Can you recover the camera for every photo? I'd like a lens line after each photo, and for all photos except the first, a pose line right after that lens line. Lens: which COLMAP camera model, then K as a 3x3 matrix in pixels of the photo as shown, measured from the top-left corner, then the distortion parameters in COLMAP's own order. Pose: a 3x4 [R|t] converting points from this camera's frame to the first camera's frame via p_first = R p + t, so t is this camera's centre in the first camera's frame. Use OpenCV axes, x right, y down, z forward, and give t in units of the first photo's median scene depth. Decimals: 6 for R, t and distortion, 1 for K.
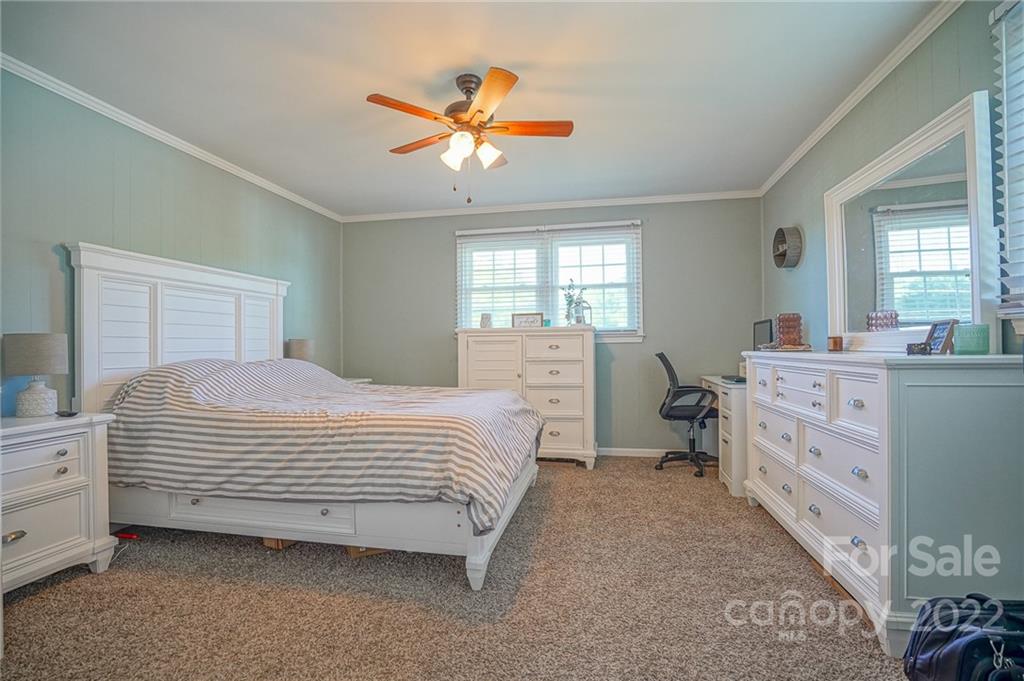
lens RADIAL K [[473.1, 0, 509.3], [0, 473.1, 340.8], [0, 0, 1]] dist [-0.046873, 0.014586]
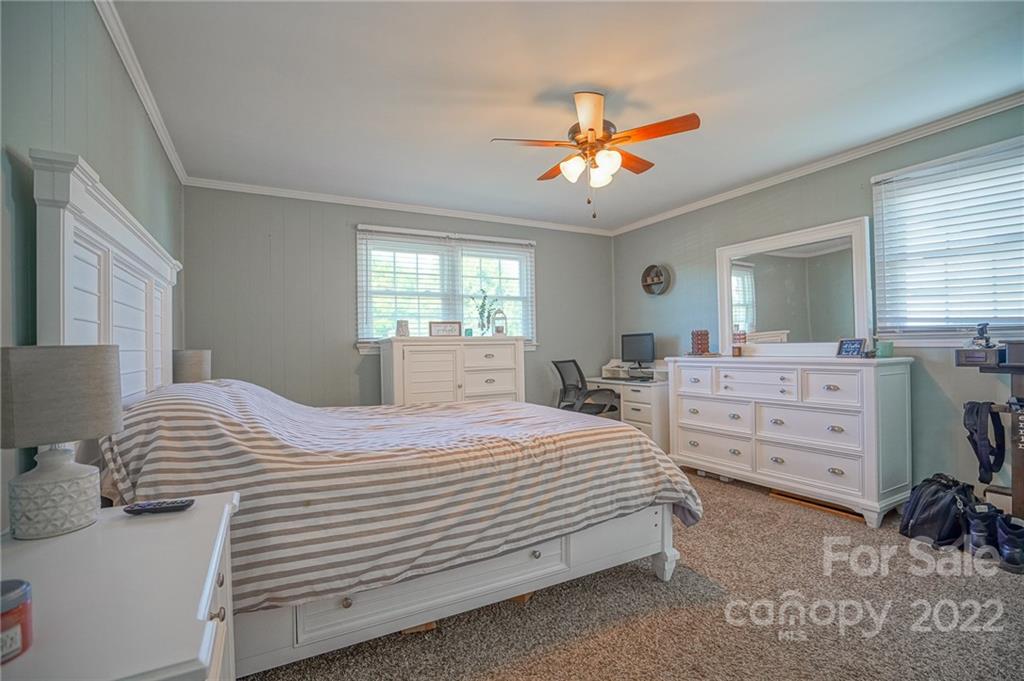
lens RADIAL K [[473.1, 0, 492.6], [0, 473.1, 342.4], [0, 0, 1]] dist [-0.046873, 0.014586]
pose [[0.774499, 0.001709, 0.632573, -0.507139], [0.004180, 0.999961, -0.007820, -0.007751], [-0.632562, 0.008700, 0.774461, 0.192990]]
